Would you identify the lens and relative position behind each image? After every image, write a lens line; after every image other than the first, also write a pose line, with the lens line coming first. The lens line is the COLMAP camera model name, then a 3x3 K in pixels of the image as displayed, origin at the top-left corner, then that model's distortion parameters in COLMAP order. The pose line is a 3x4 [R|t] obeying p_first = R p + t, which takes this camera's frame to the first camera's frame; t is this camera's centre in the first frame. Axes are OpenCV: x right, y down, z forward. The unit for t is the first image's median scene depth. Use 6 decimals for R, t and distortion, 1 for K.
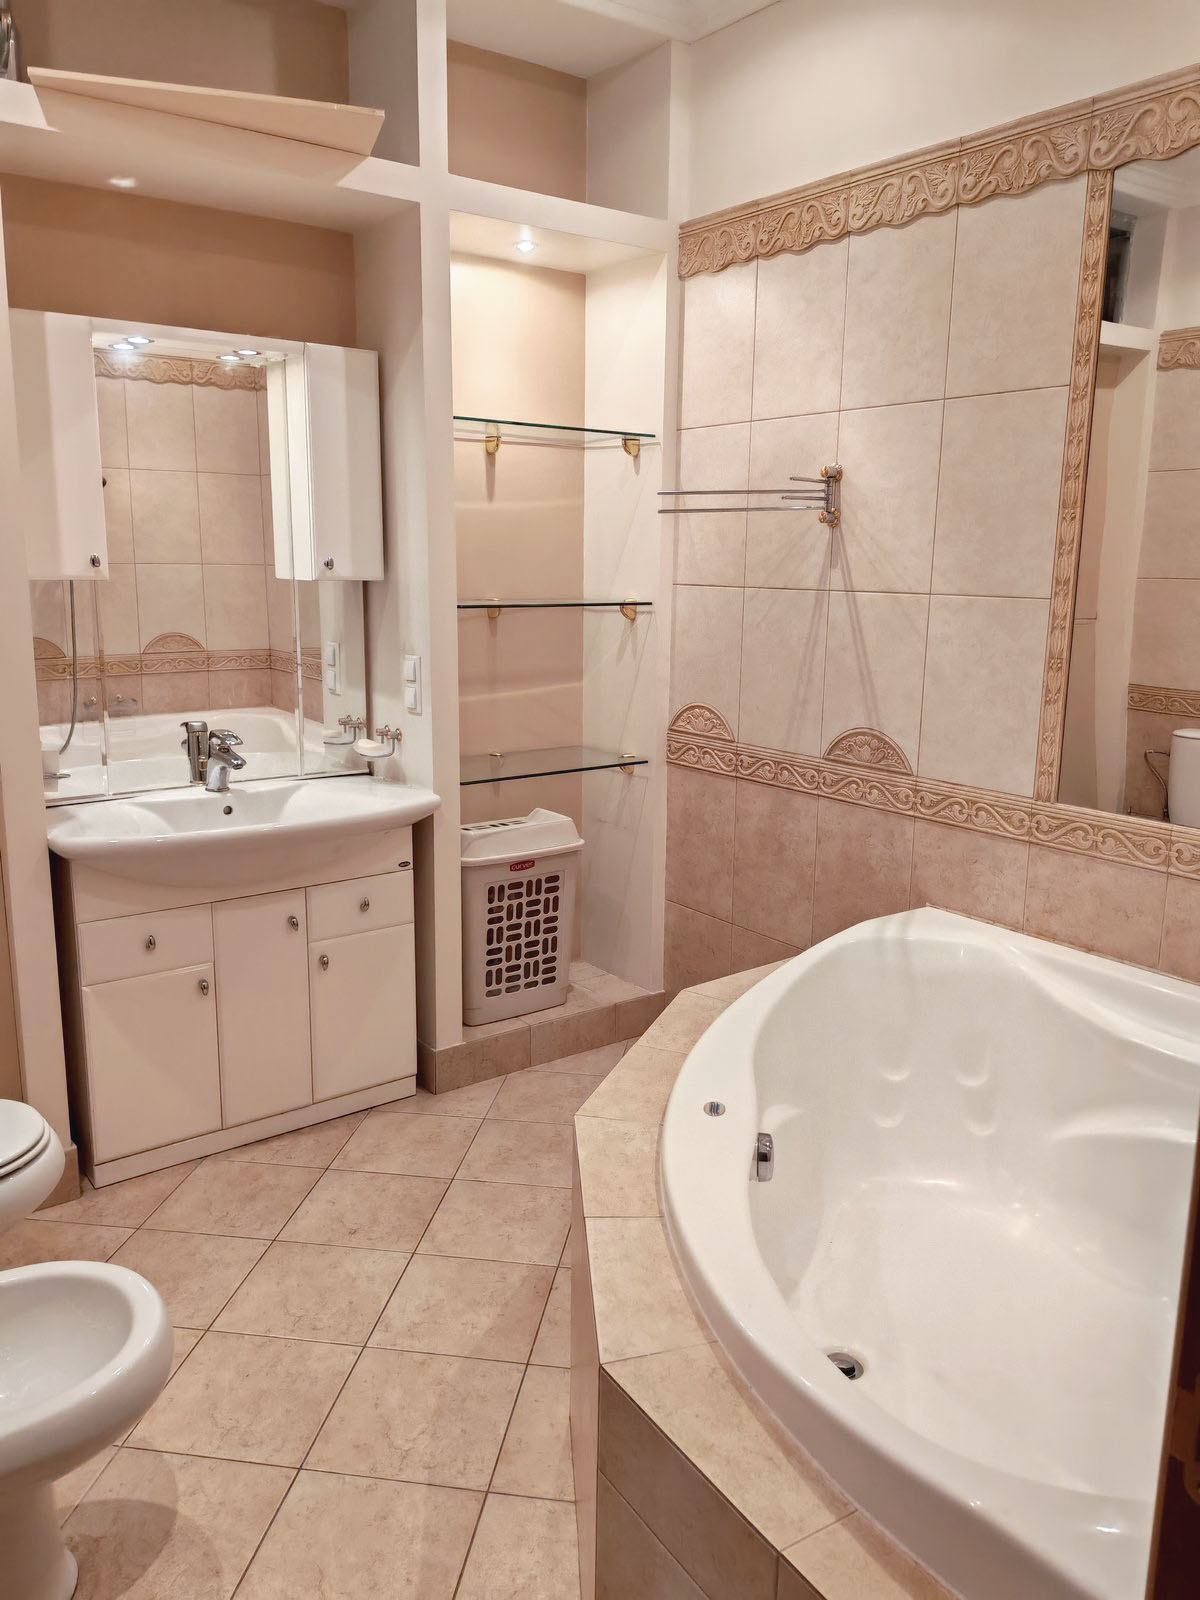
lens RADIAL K [[1254.5, 0, 636.7], [0, 1254.5, 805.3], [0, 0, 1]] dist [0.095627, -0.134081]
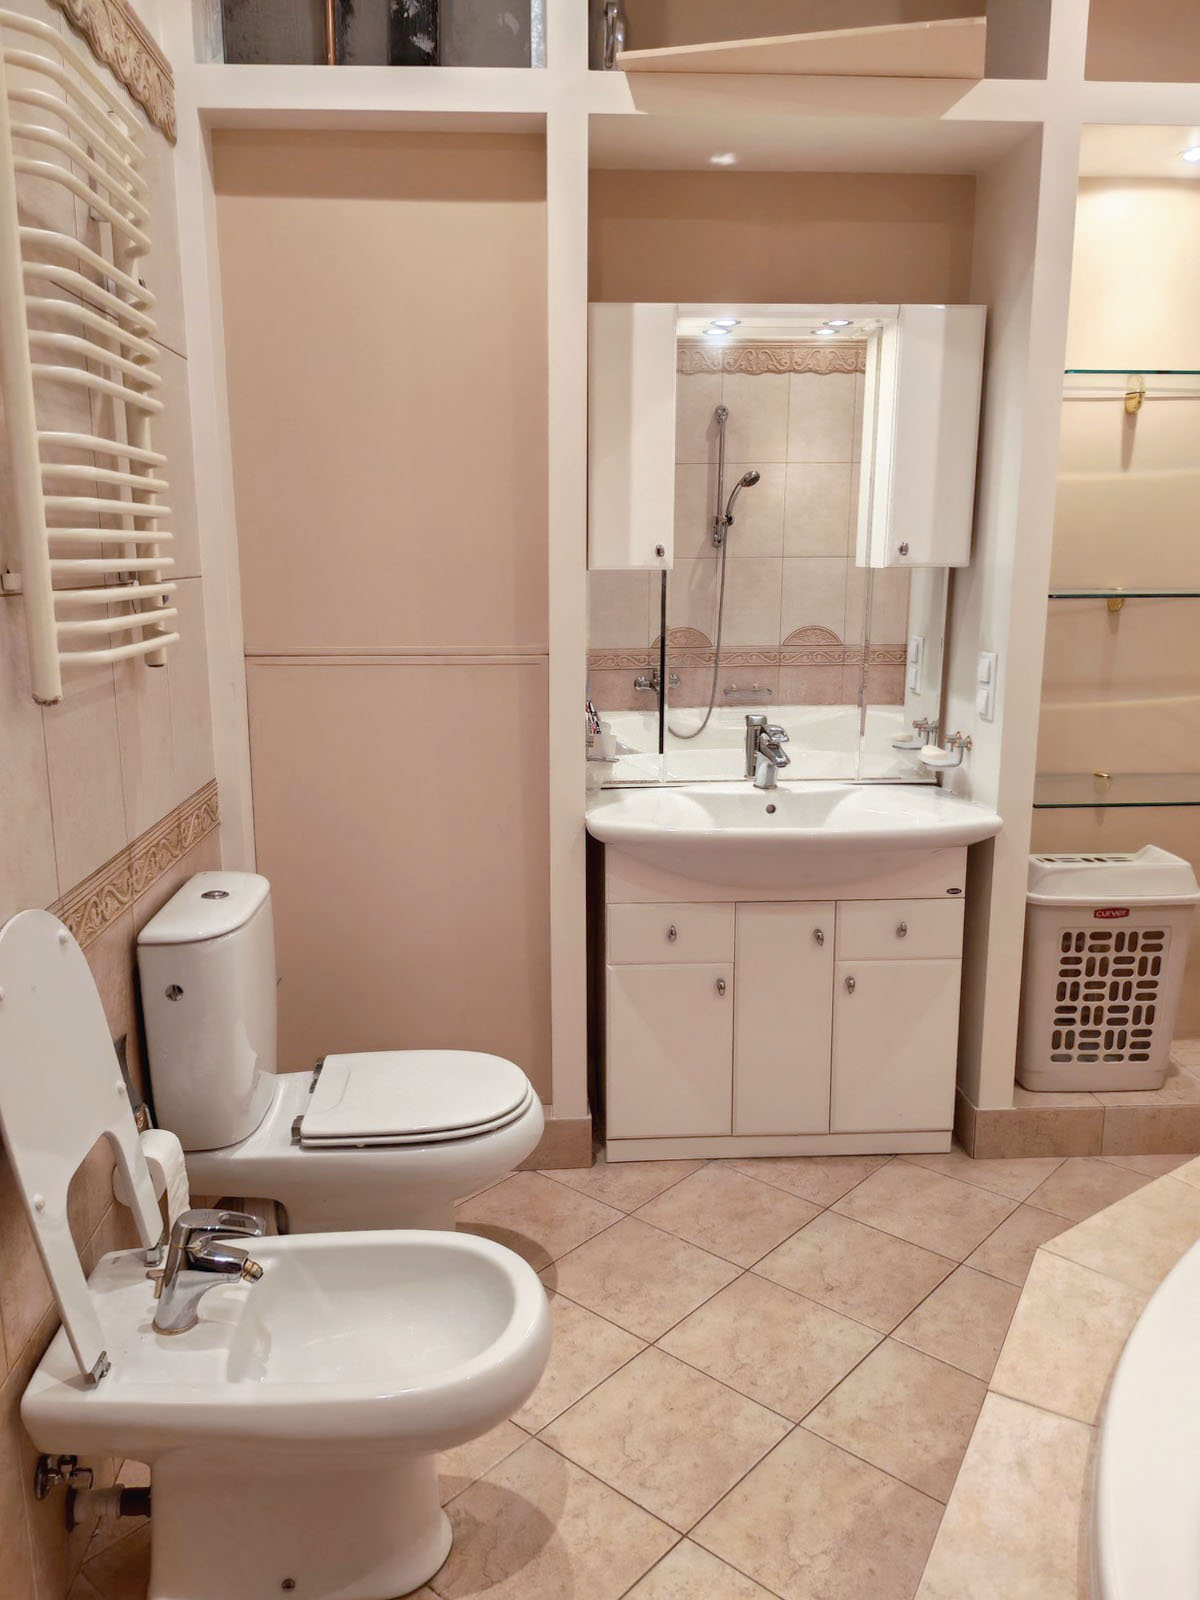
lens RADIAL K [[1254.5, 0, 585.7], [0, 1254.5, 802.5], [0, 0, 1]] dist [0.095627, -0.134081]
pose [[0.821085, 0.102846, -0.561465, 0.098117], [-0.102239, 0.994225, 0.032603, -0.017936], [0.561576, 0.030633, 0.826858, 0.134025]]
